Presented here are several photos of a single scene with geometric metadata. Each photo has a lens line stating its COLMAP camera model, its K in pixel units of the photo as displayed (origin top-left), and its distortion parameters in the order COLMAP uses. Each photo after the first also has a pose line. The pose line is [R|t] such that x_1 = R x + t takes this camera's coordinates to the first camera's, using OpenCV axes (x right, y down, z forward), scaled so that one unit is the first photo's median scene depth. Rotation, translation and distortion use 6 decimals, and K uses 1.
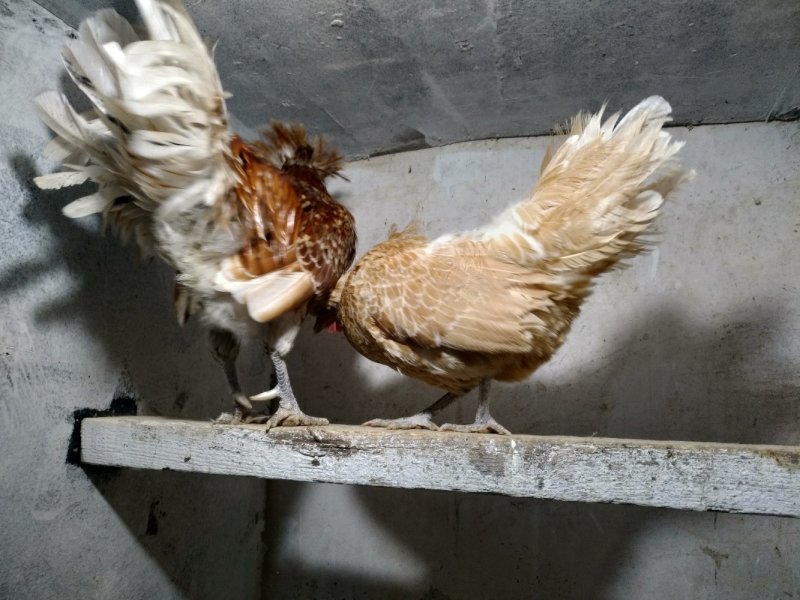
lens RADIAL K [[592.1, 0, 406.1], [0, 592.1, 302.5], [0, 0, 1]] dist [-0.007232, -0.015494]
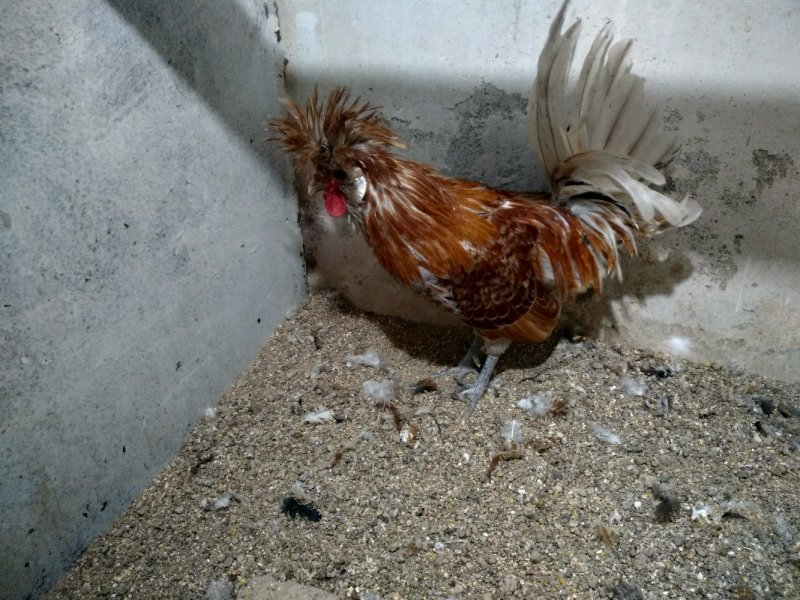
lens RADIAL K [[592.1, 0, 402.0], [0, 592.1, 299.2], [0, 0, 1]] dist [-0.007232, -0.015494]
pose [[0.996656, -0.008265, -0.081291, -0.010329], [0.054645, 0.807081, 0.587906, 0.342135], [0.060750, -0.590383, 0.804834, 0.204391]]
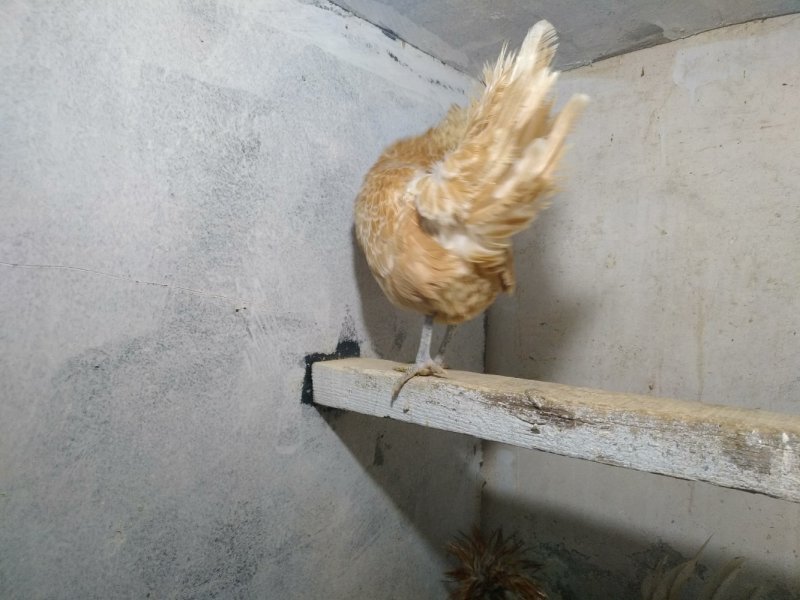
lens RADIAL K [[592.1, 0, 401.7], [0, 592.1, 304.8], [0, 0, 1]] dist [-0.007232, -0.015494]
pose [[0.934353, 0.012273, -0.356138, -0.017537], [0.044204, 0.987696, 0.150010, -0.062203], [0.353597, -0.155905, 0.922314, 0.086538]]
